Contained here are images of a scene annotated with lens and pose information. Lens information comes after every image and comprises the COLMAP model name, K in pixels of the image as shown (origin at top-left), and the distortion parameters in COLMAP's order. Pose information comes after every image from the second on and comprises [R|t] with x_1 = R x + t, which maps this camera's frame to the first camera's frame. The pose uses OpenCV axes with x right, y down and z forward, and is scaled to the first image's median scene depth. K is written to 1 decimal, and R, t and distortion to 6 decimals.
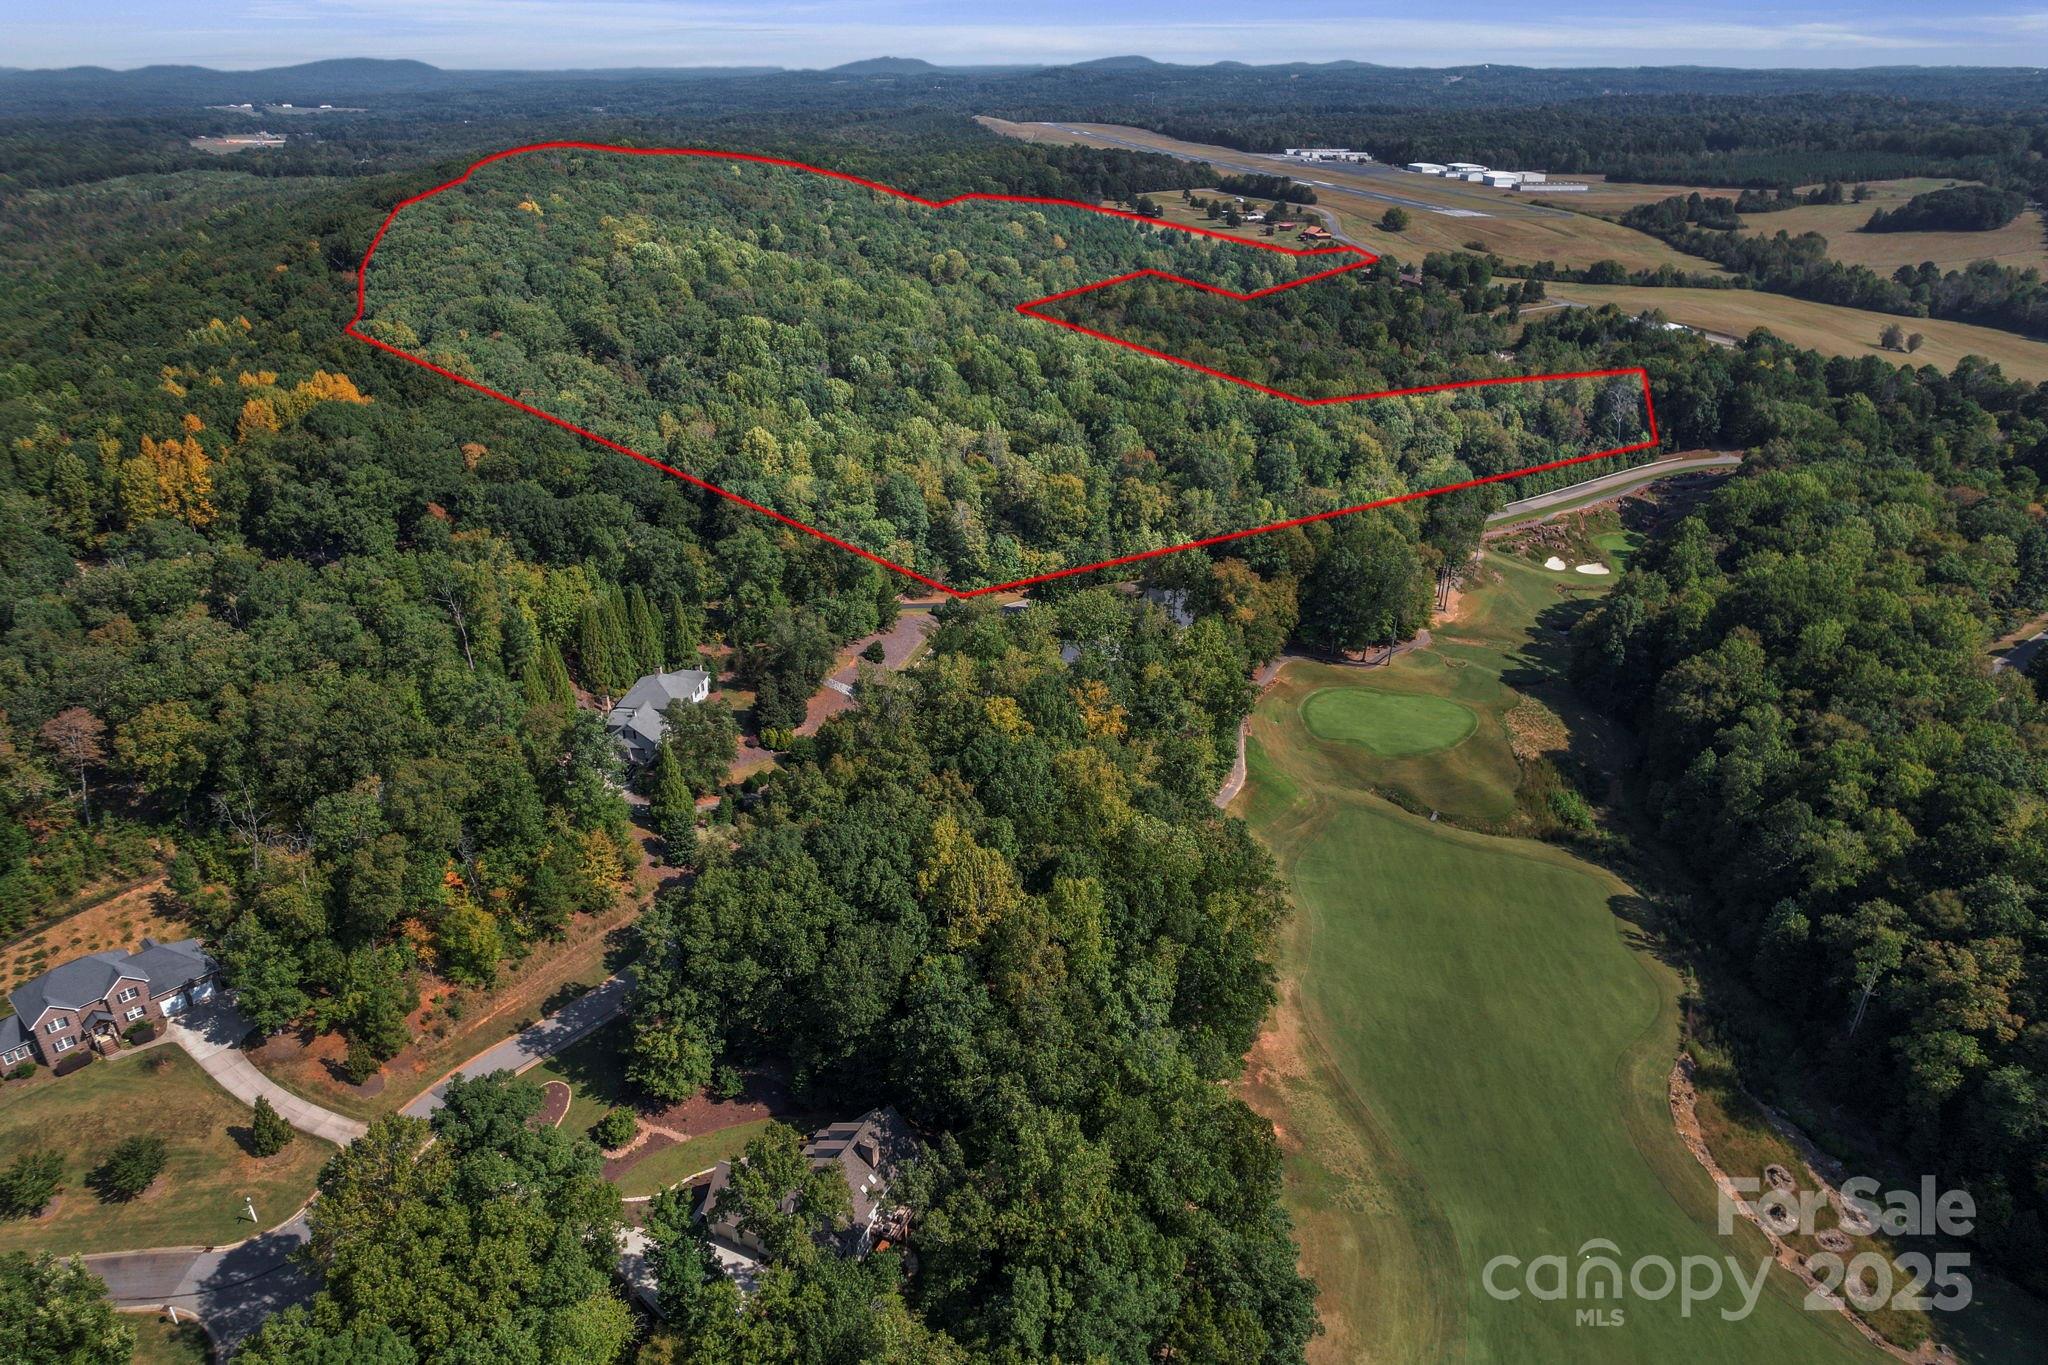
lens RADIAL K [[1329.3, 0, 1029.2], [0, 1329.3, 695.1], [0, 0, 1]] dist [-0.084433, 0.081216]
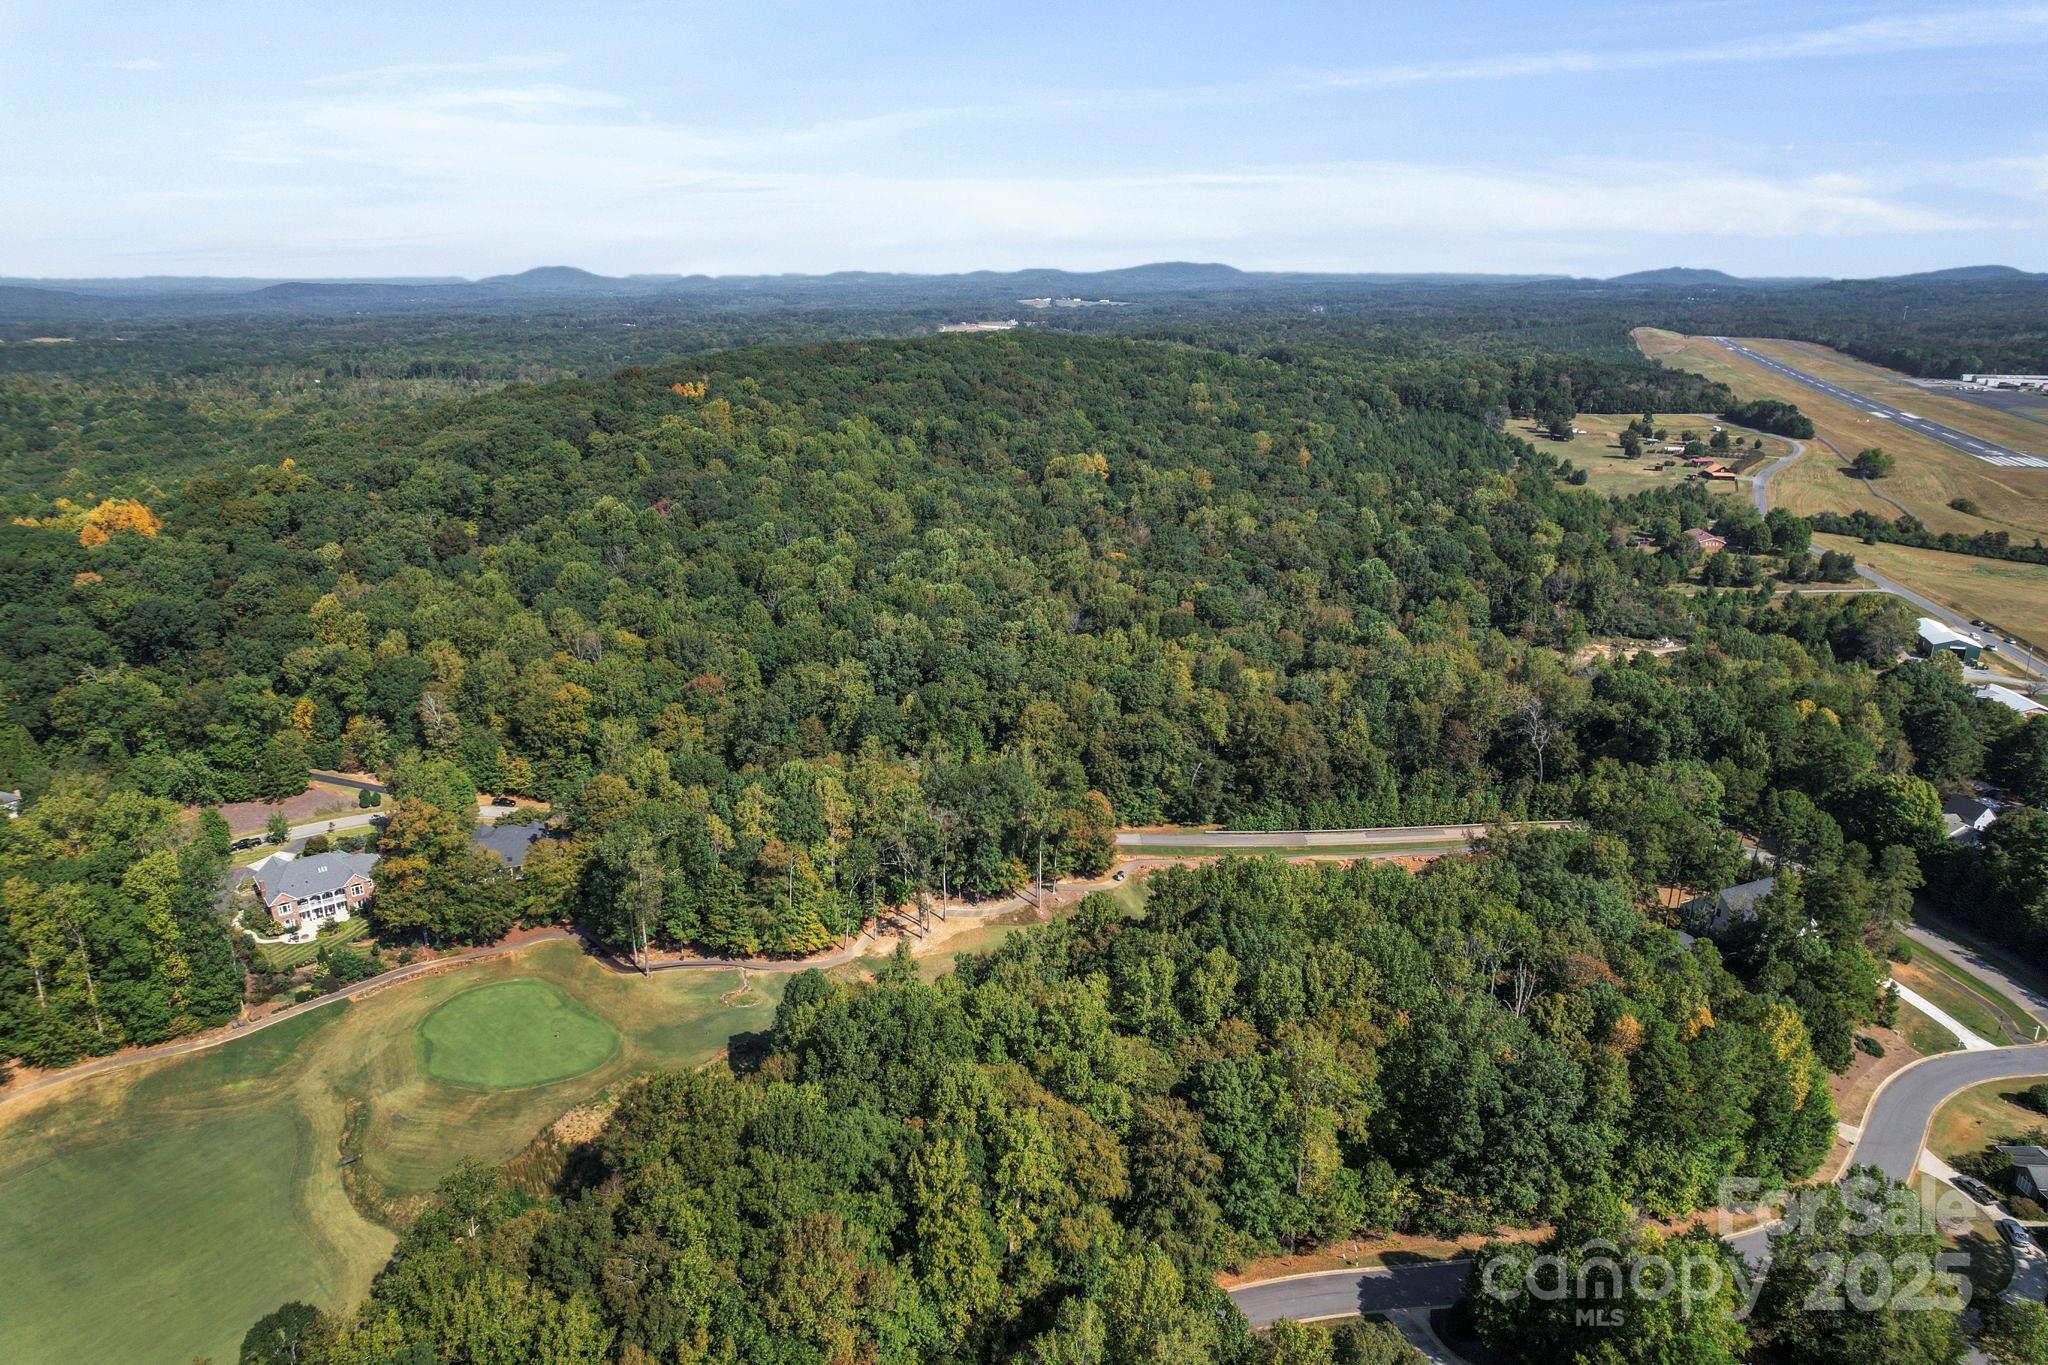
lens RADIAL K [[1307.8, 0, 1030.3], [0, 1307.8, 696.9], [0, 0, 1]] dist [-0.077010, 0.072323]
pose [[0.841181, 0.168503, -0.513830, 0.269198], [-0.234557, 0.969864, -0.065936, -0.060684], [0.487235, 0.175987, 0.855354, 0.128808]]
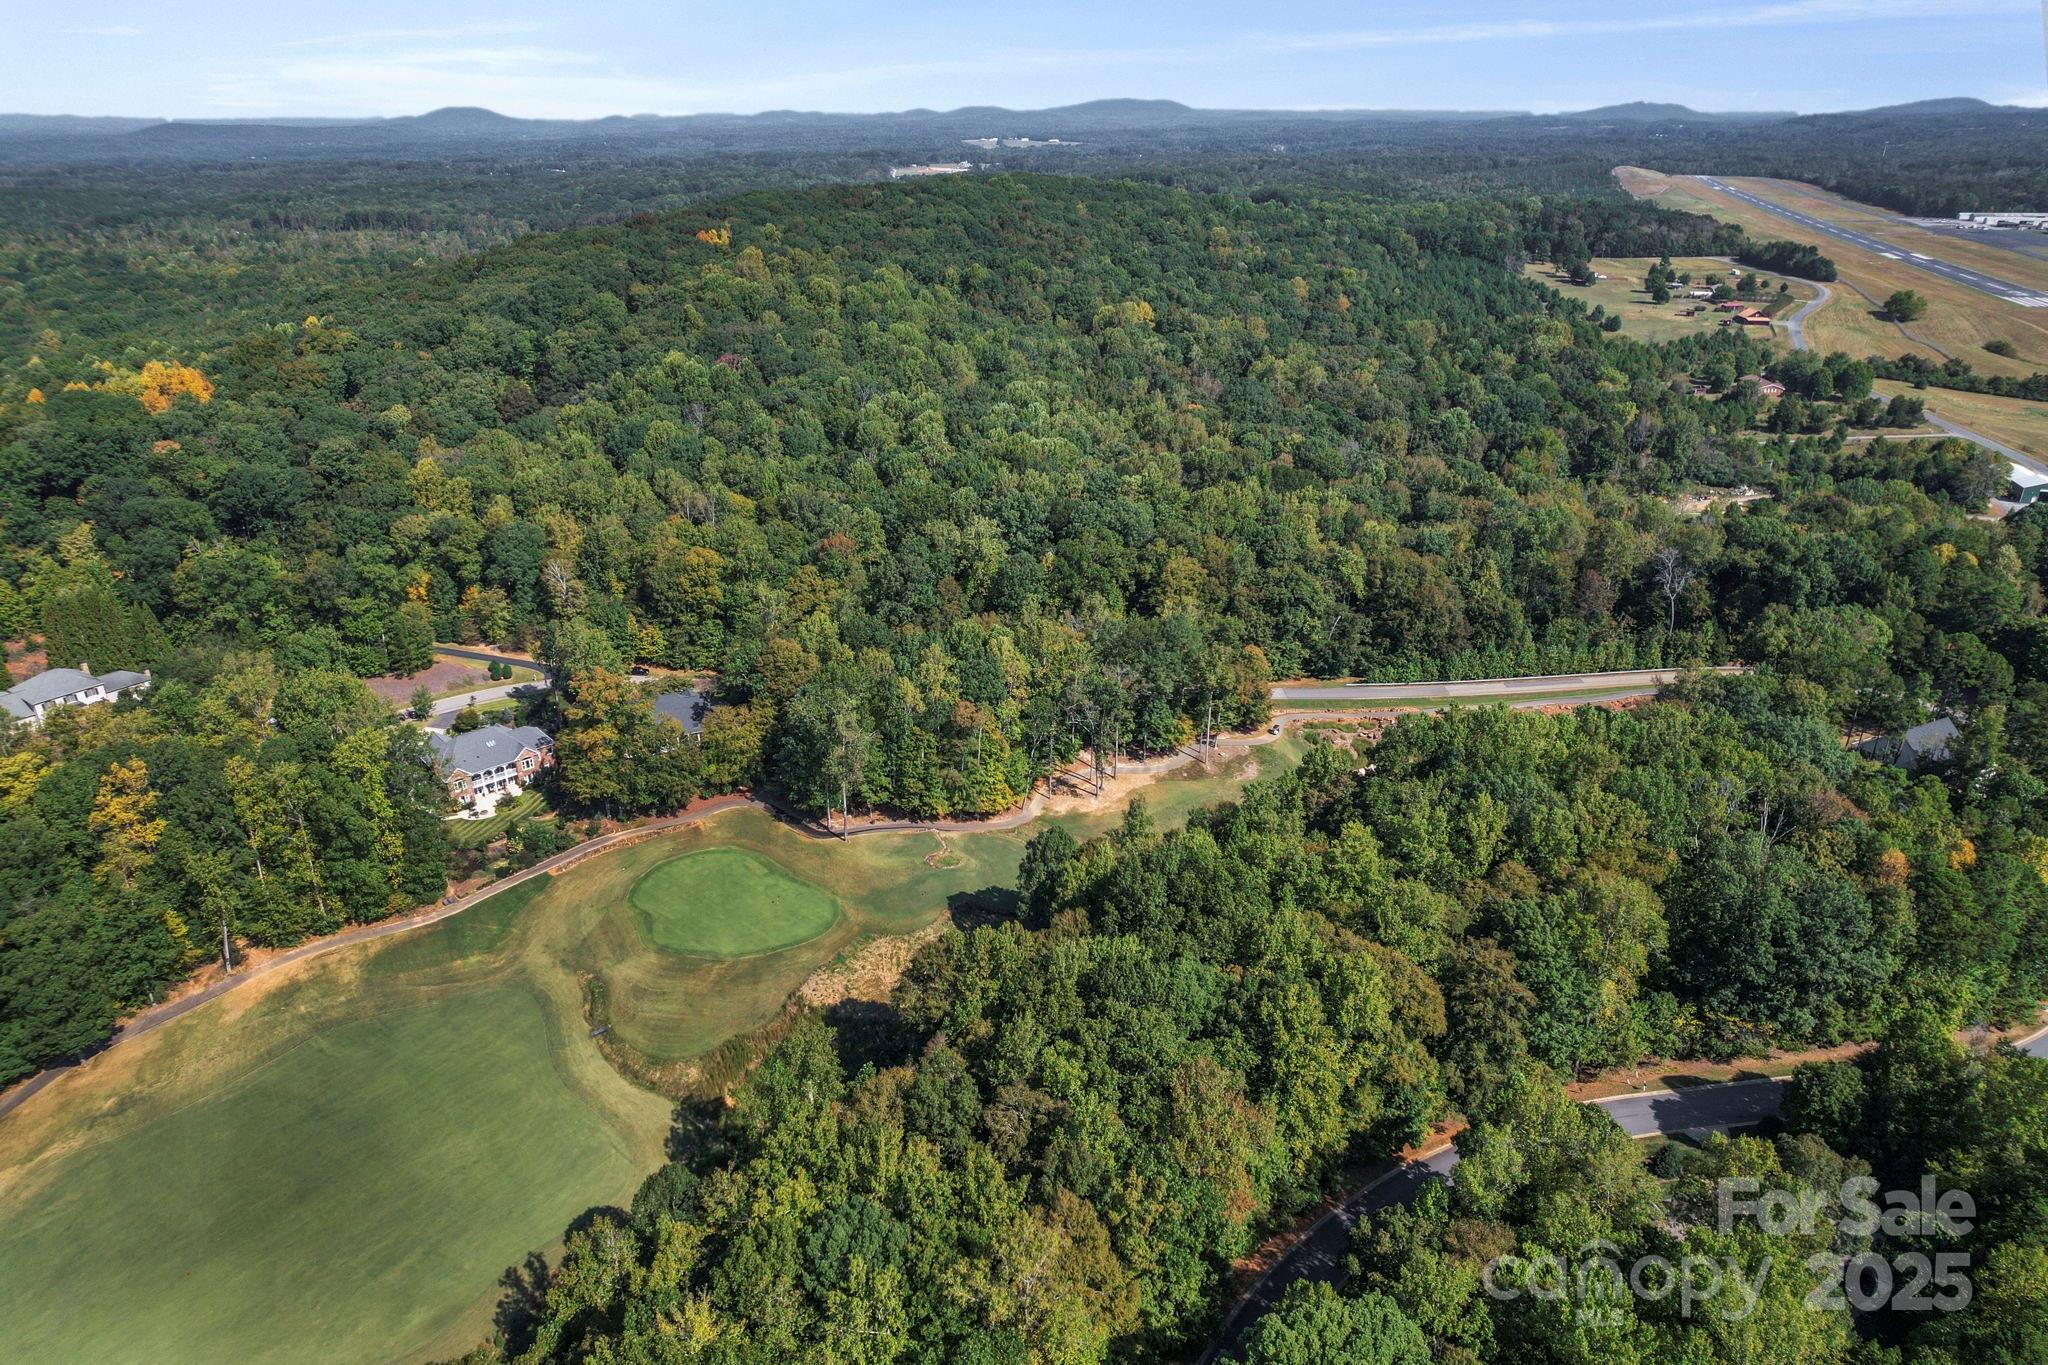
lens RADIAL K [[1329.3, 0, 1029.2], [0, 1329.3, 695.1], [0, 0, 1]] dist [-0.084433, 0.081216]
pose [[0.865159, 0.201919, -0.459051, 0.228348], [-0.214428, 0.976411, 0.025361, -0.048669], [0.453343, 0.076492, 0.888048, 0.105137]]
